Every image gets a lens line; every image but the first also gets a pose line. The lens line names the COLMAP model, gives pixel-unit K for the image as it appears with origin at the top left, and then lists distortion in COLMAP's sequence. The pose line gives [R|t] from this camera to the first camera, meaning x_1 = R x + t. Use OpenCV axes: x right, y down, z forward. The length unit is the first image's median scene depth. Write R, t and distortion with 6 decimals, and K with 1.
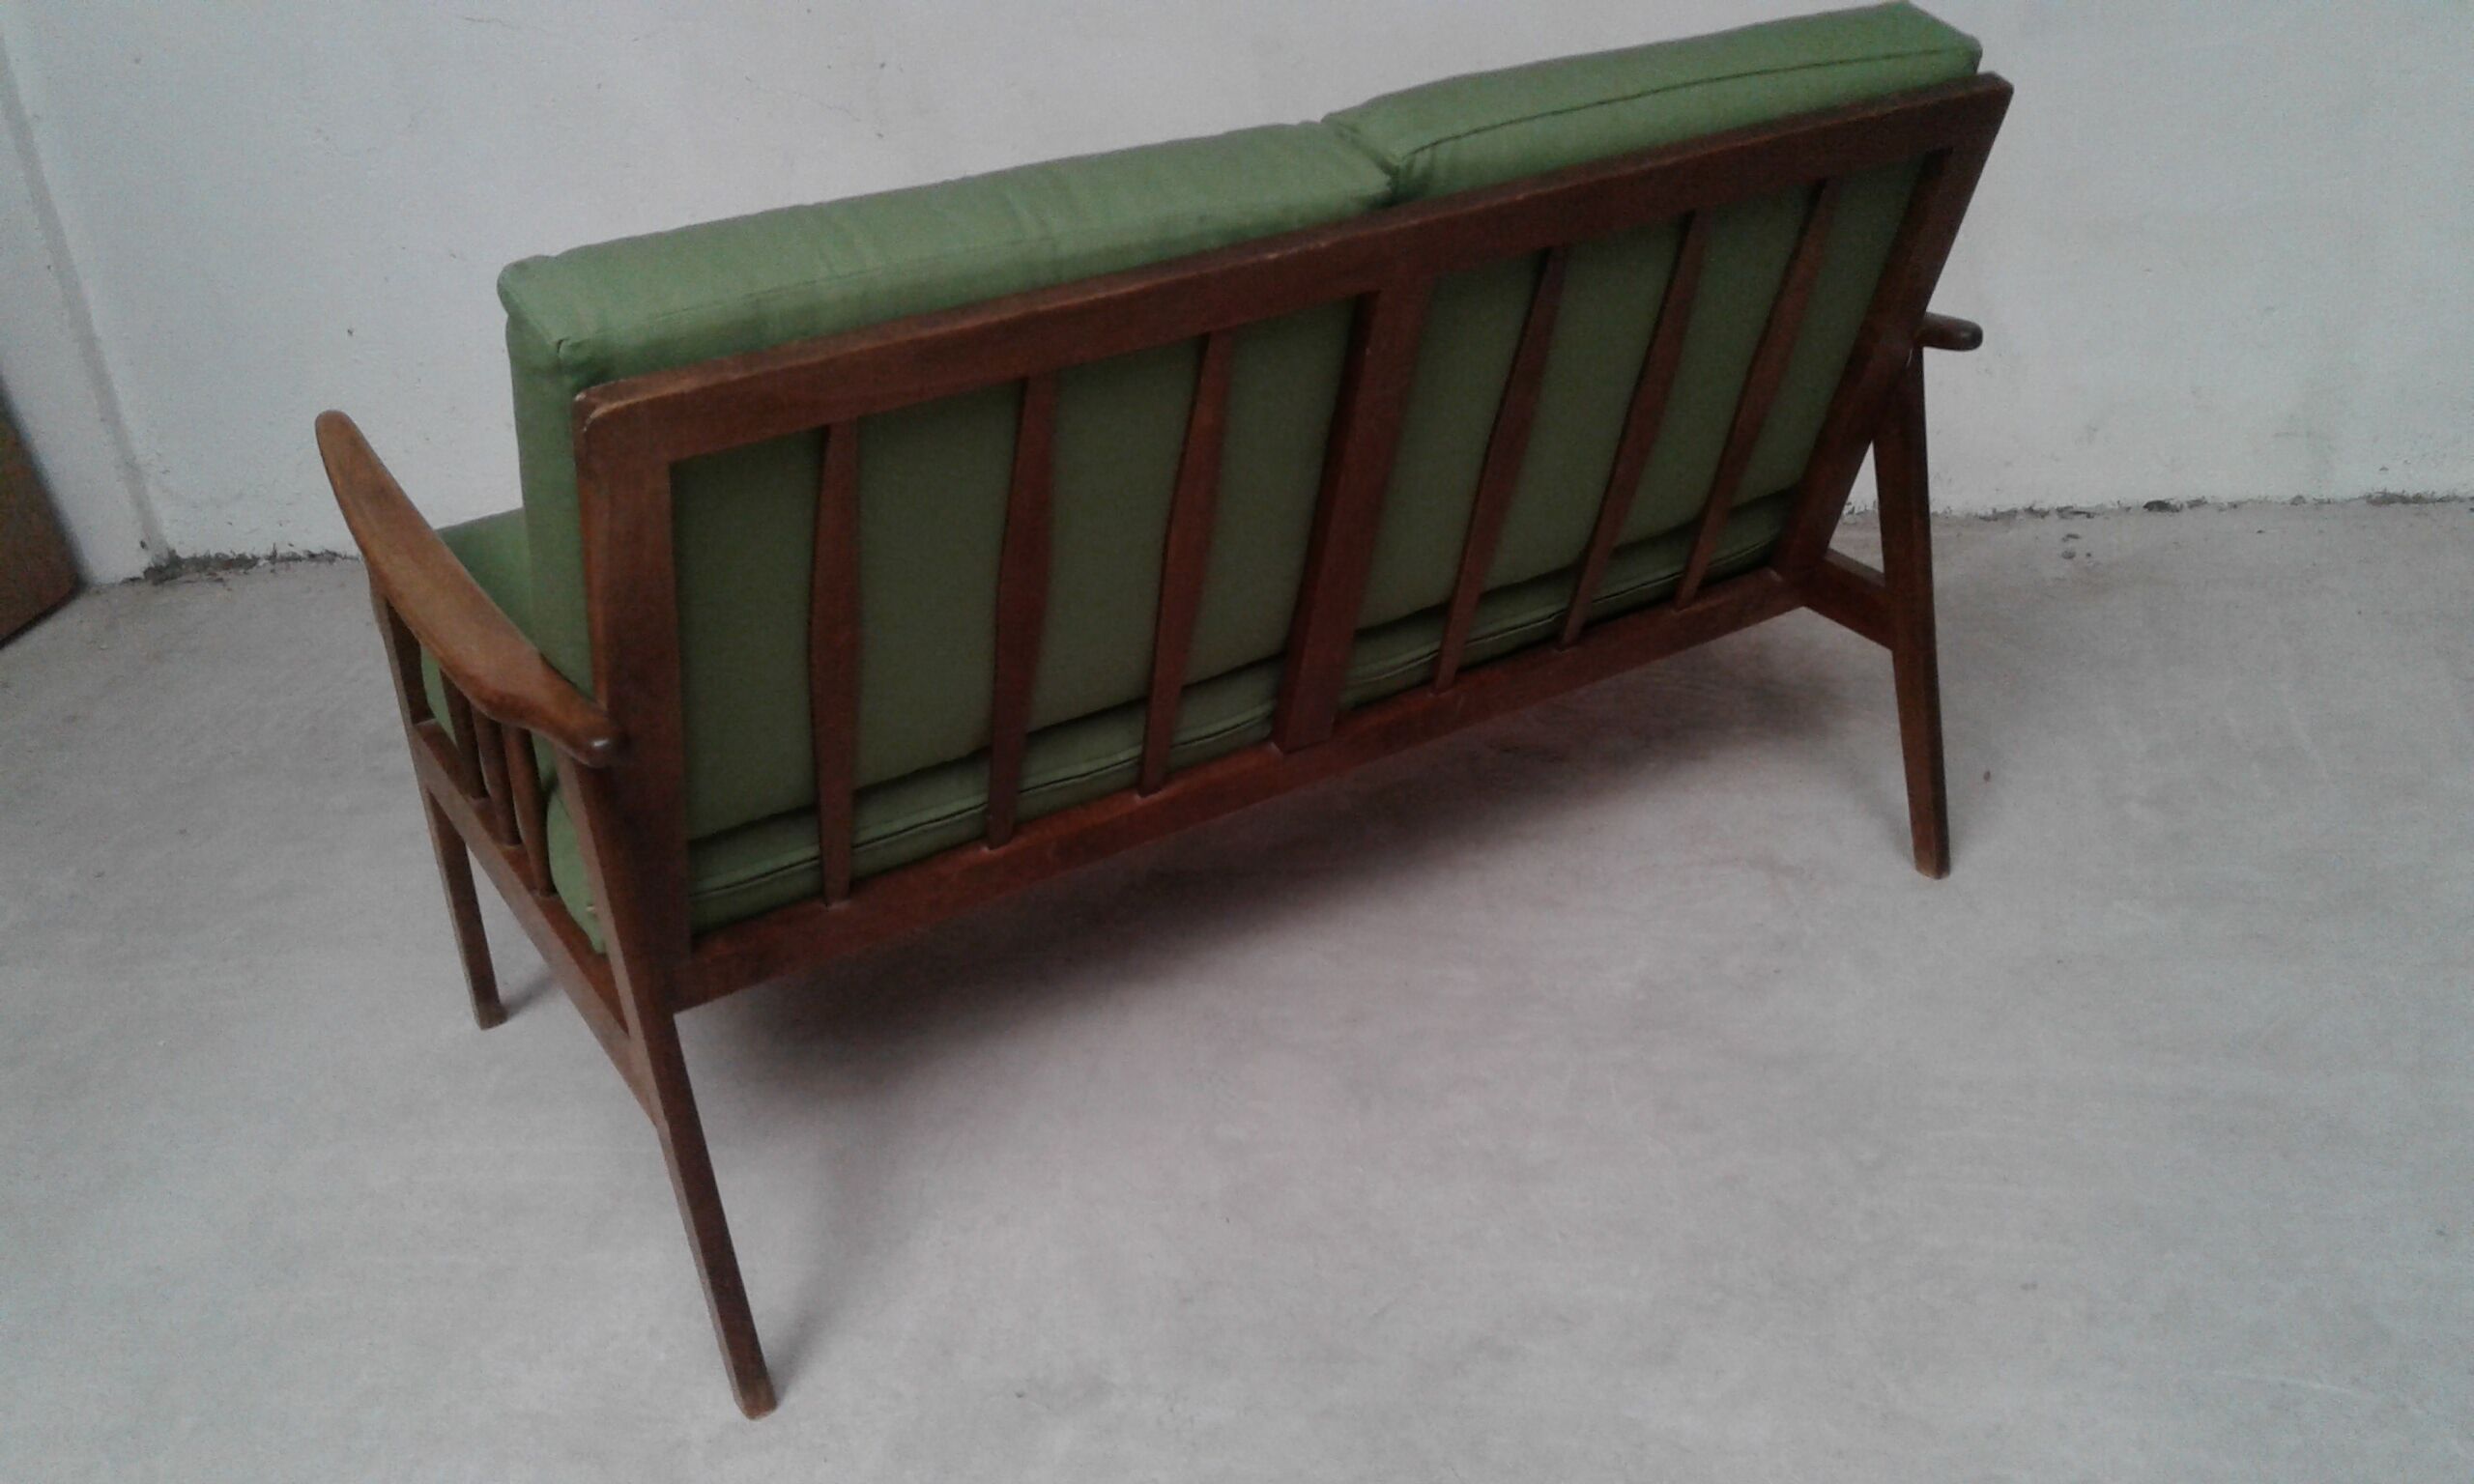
lens RADIAL K [[2247.1, 0, 1237.0], [0, 2247.1, 742.0], [0, 0, 1]] dist [0.071363, -0.135419]
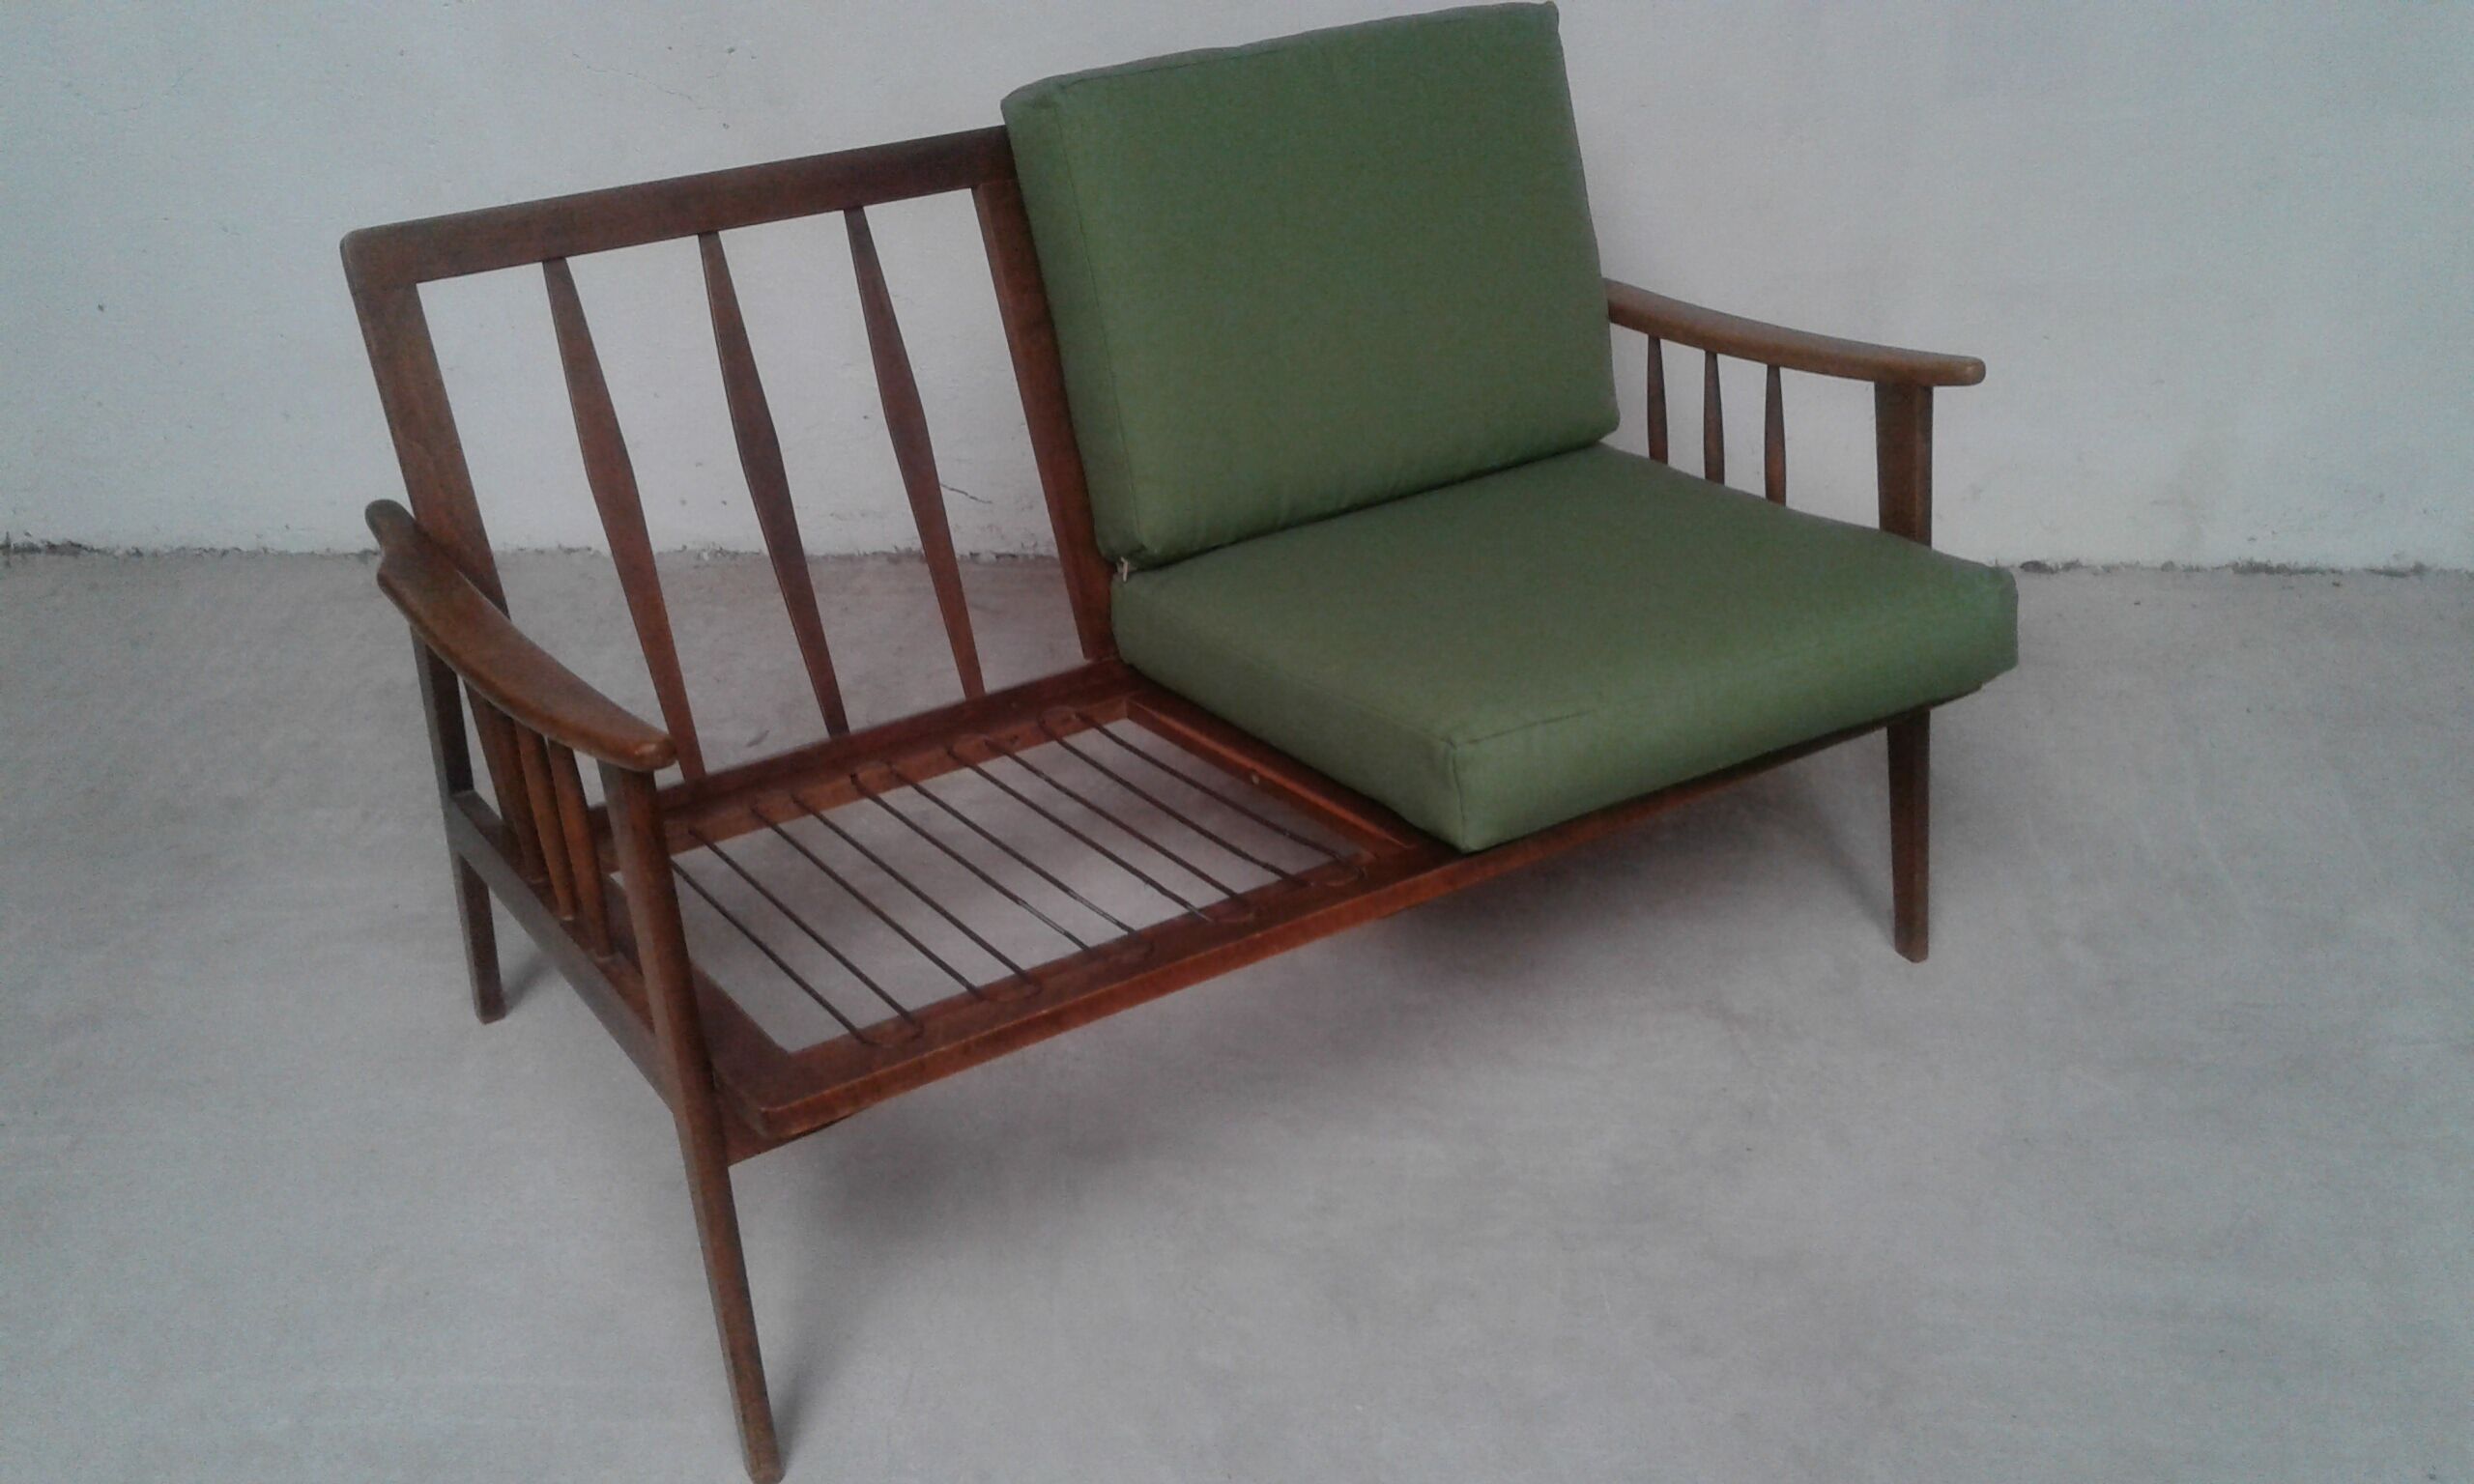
lens RADIAL K [[2252.0, 0, 1218.6], [0, 2252.0, 753.3], [0, 0, 1]] dist [0.087597, -0.180514]
pose [[0.990975, 0.009391, 0.133716, -0.105474], [-0.021166, 0.995991, 0.086914, -0.130492], [-0.132364, -0.088960, 0.987201, 0.068240]]
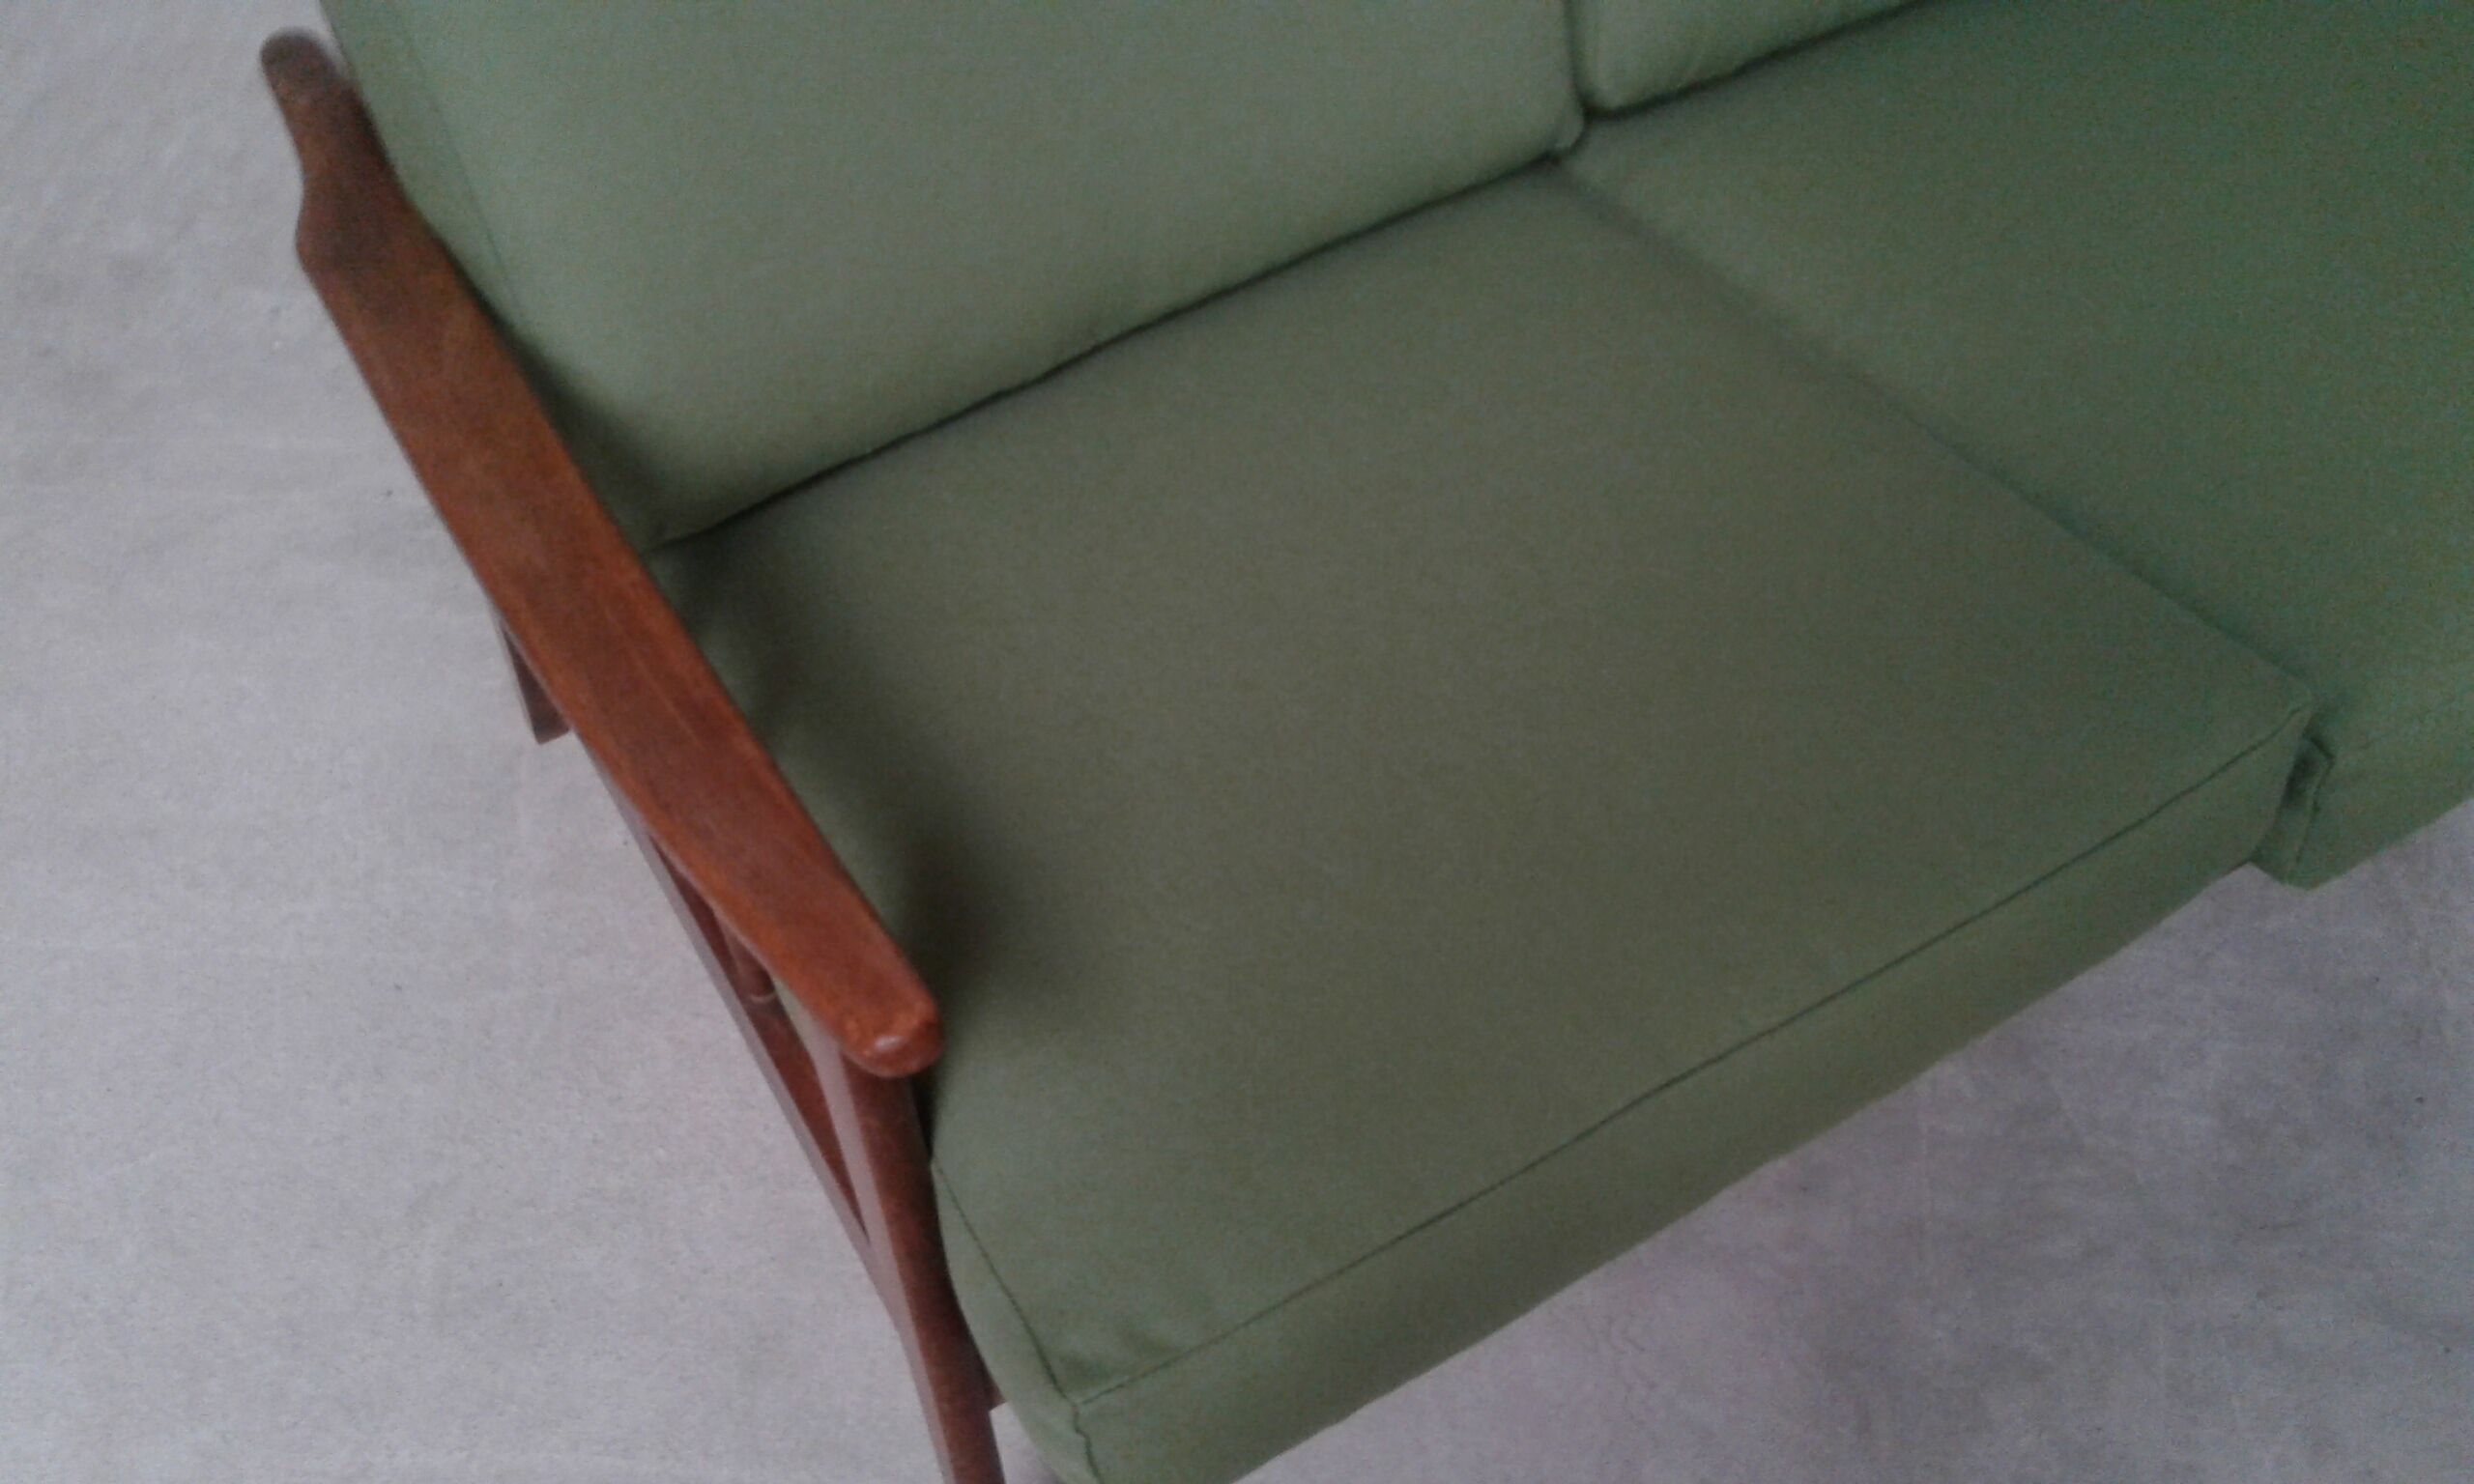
lens RADIAL K [[2247.1, 0, 1237.0], [0, 2247.1, 742.0], [0, 0, 1]] dist [0.071363, -0.135419]
pose [[0.990172, 0.004099, 0.139798, -0.173563], [-0.073314, 0.866439, 0.493872, -0.255940], [-0.119102, -0.499267, 0.858223, 0.450877]]
